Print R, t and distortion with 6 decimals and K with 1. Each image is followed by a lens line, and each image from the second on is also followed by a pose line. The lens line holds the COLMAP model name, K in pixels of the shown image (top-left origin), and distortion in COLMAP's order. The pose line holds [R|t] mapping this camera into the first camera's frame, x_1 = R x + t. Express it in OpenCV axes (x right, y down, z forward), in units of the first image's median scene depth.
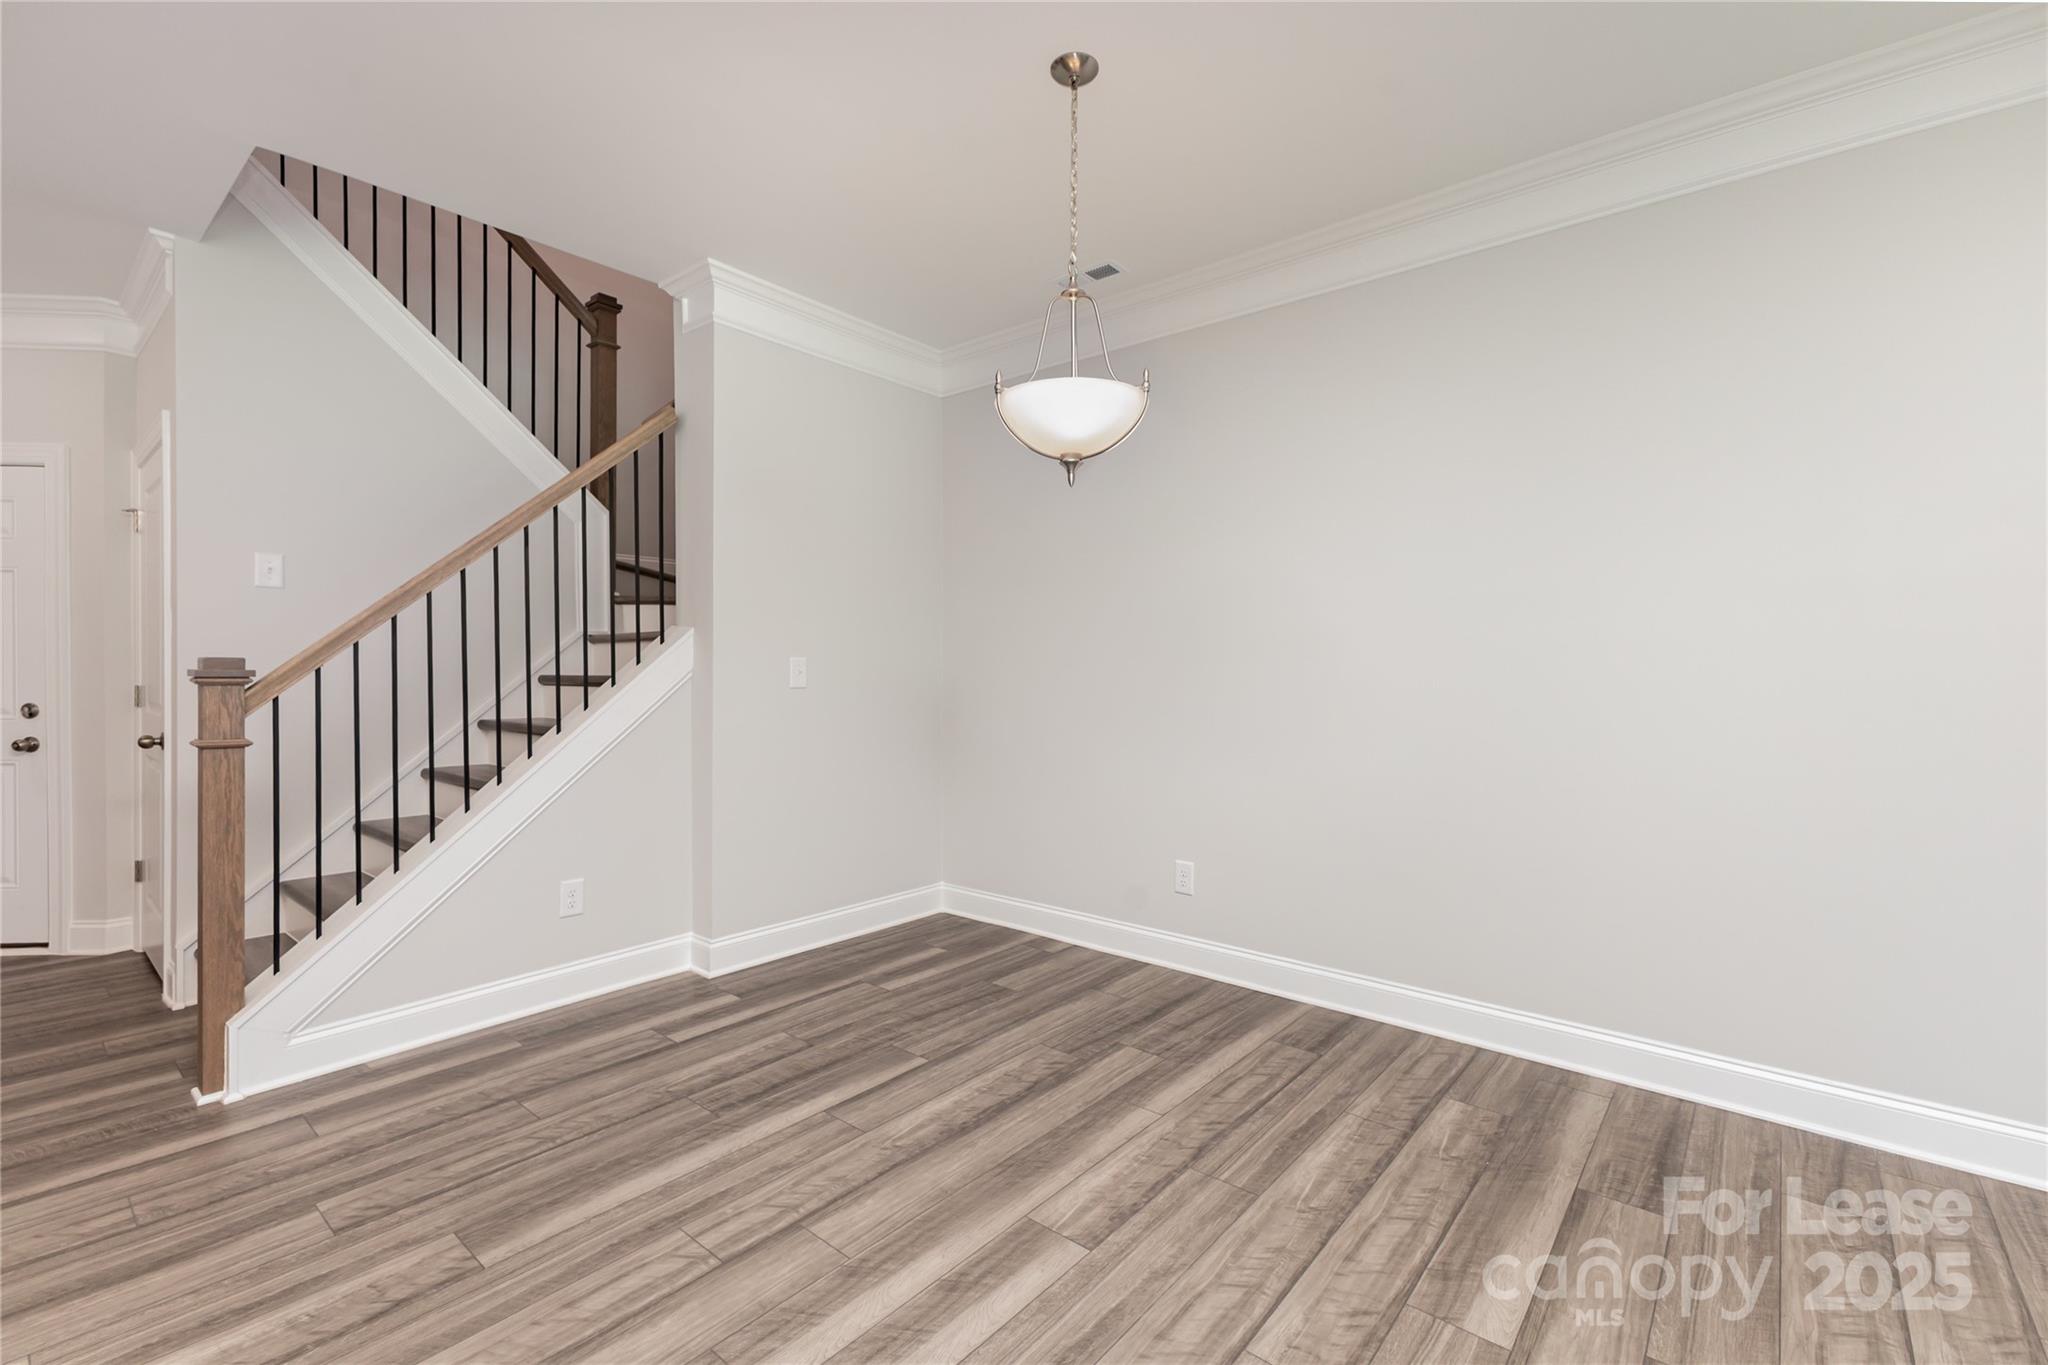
lens RADIAL K [[884.7, 0, 1022.1], [0, 884.7, 669.3], [0, 0, 1]] dist [0.015799, -0.003726]
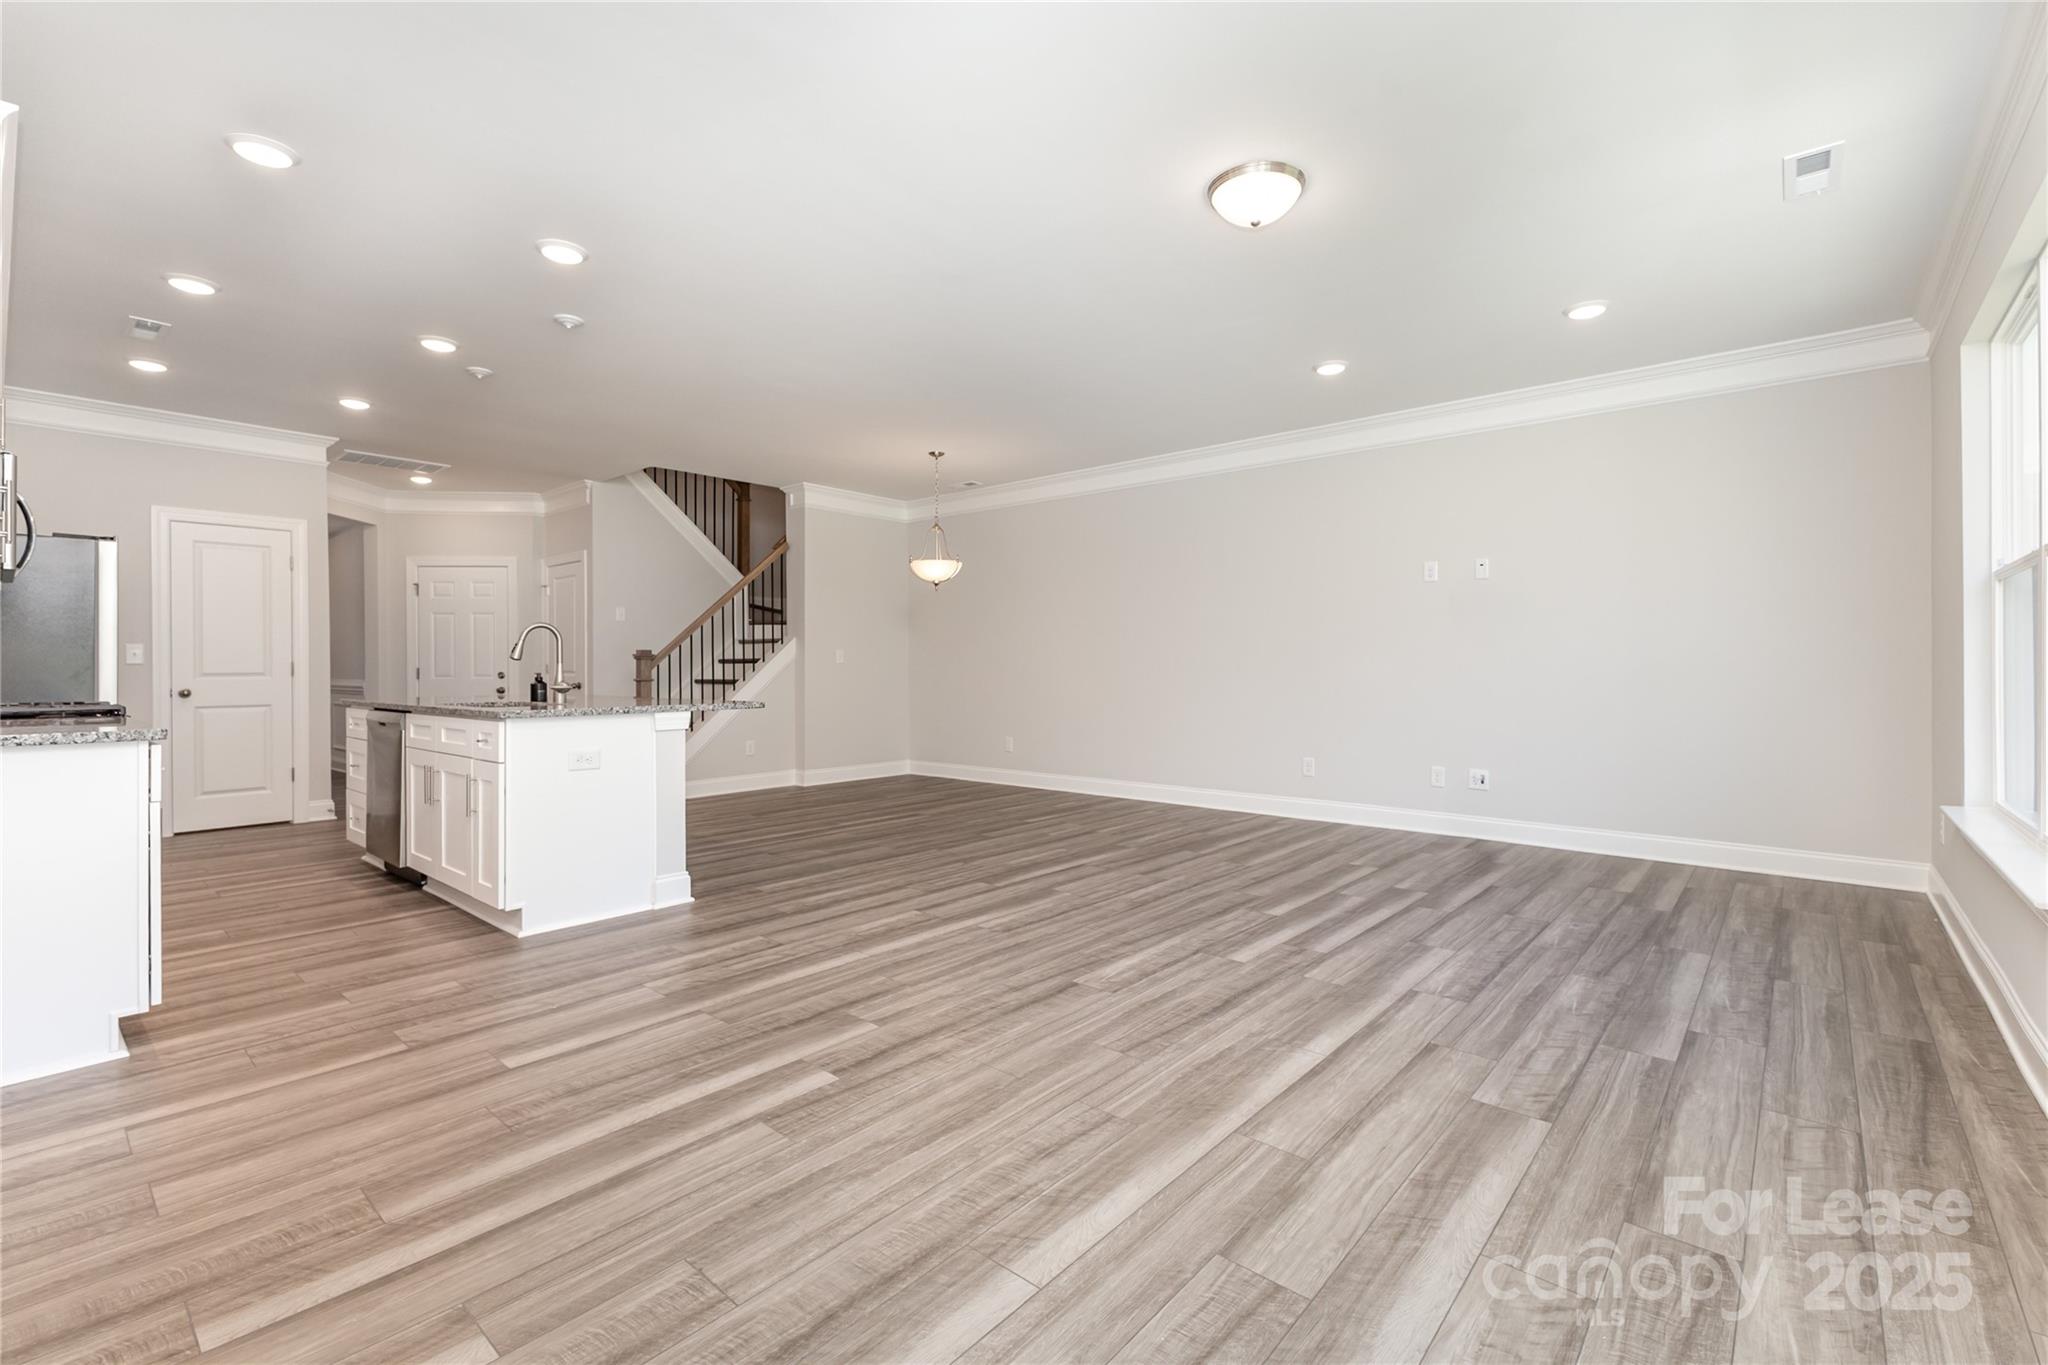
lens RADIAL K [[884.7, 0, 1025.0], [0, 884.7, 666.7], [0, 0, 1]] dist [0.015799, -0.003726]
pose [[0.999935, -0.004237, -0.010542, 0.257524], [0.004241, 0.999991, 0.000369, 0.032973], [0.010540, -0.000414, 0.999944, -1.332657]]
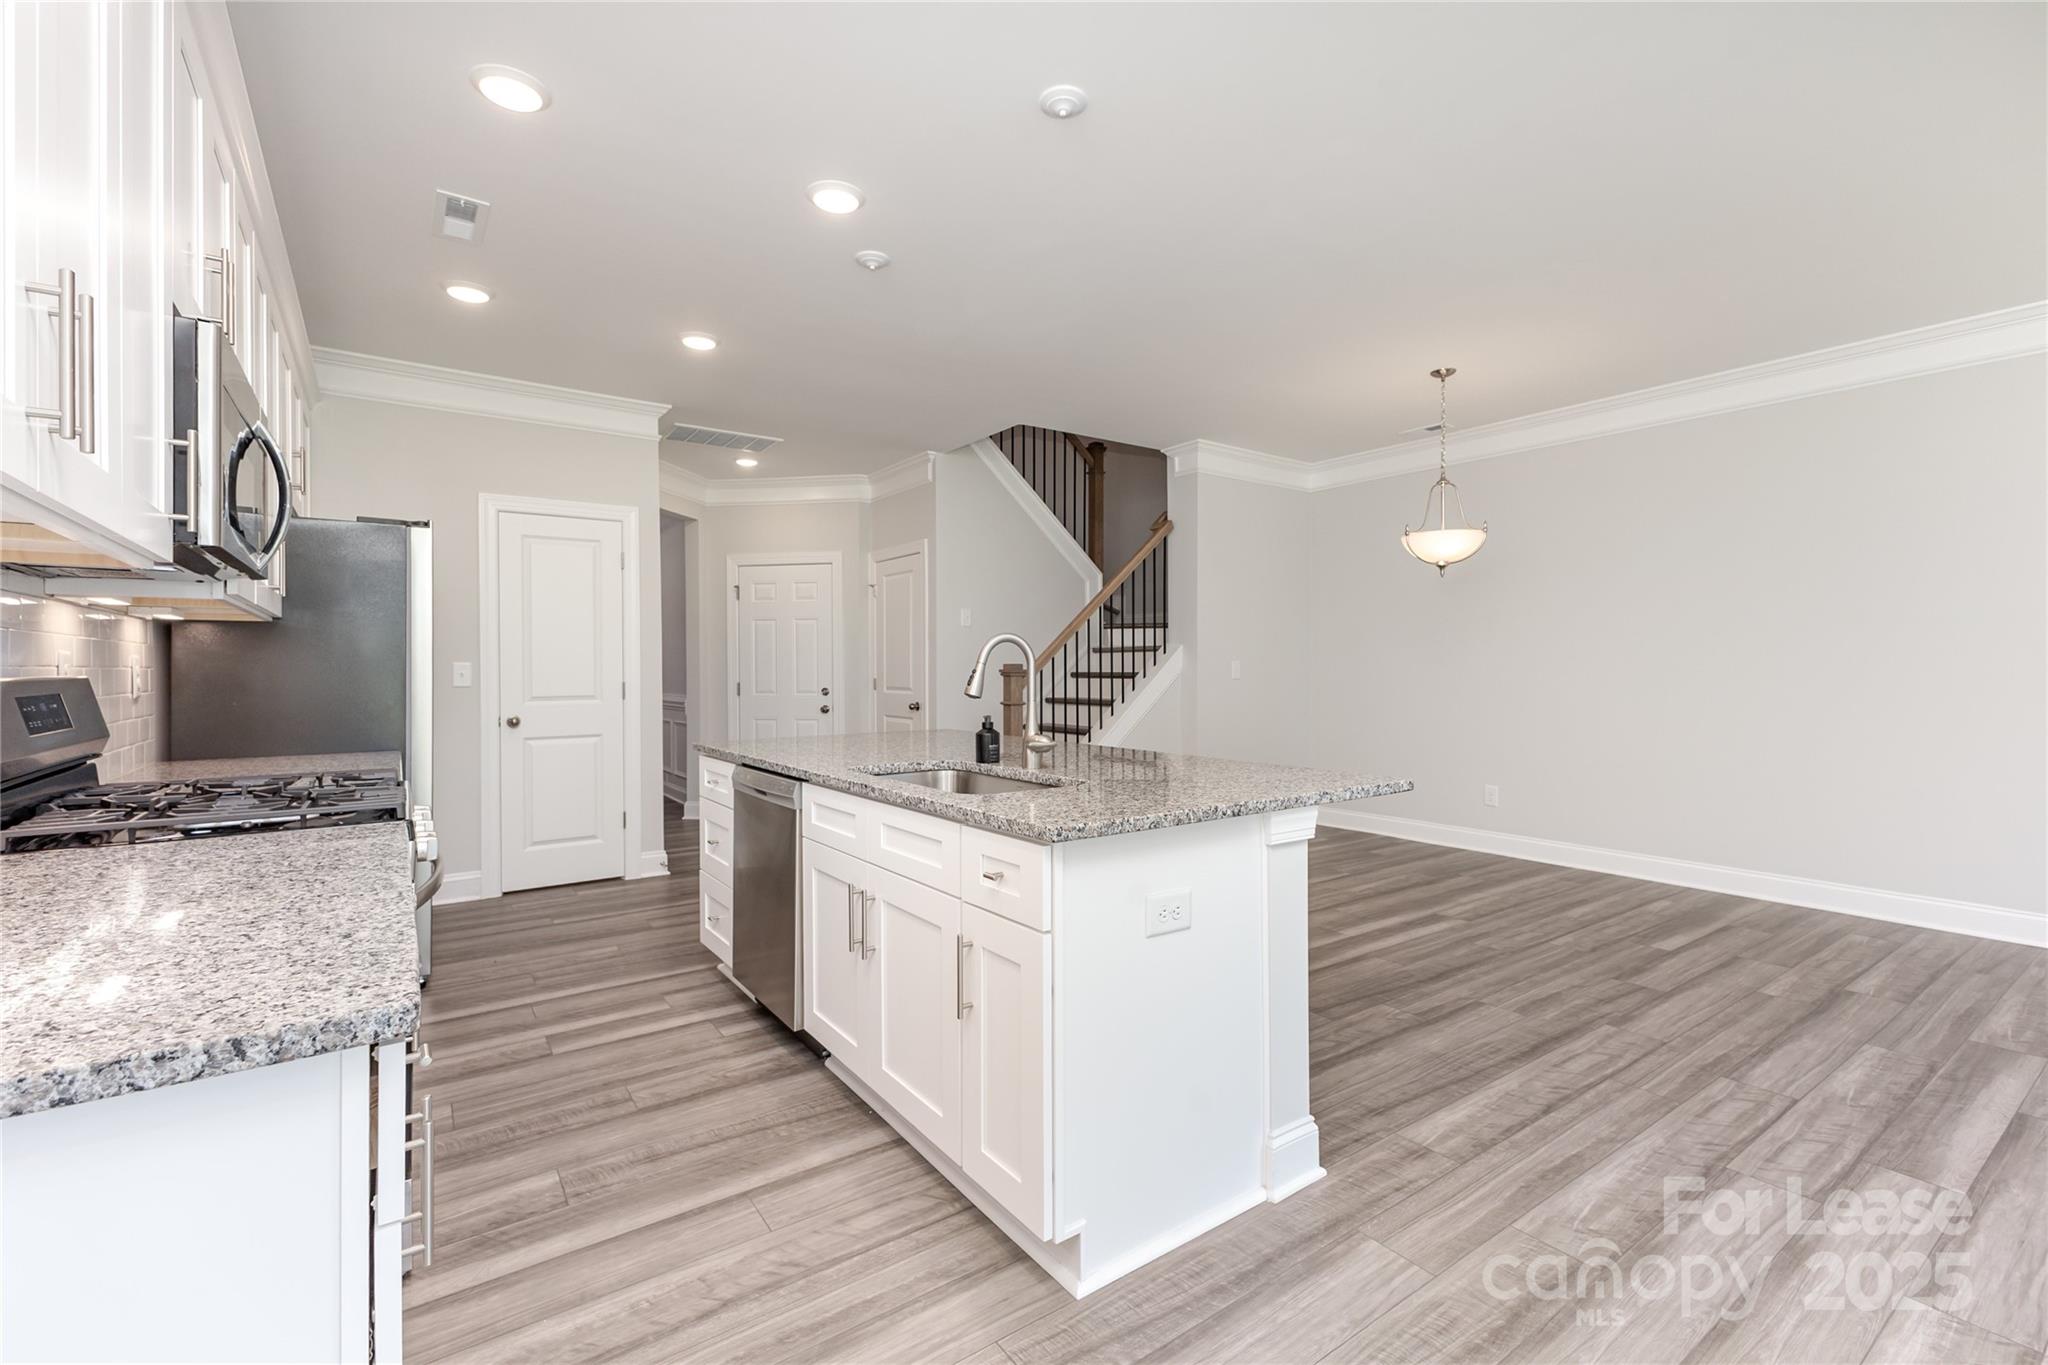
lens RADIAL K [[884.7, 0, 1028.8], [0, 884.7, 668.2], [0, 0, 1]] dist [0.015799, -0.003726]
pose [[0.969741, -0.004712, -0.244089, -0.242091], [0.005169, 0.999986, 0.001232, -0.003758], [0.244080, -0.002456, 0.969752, -0.794512]]
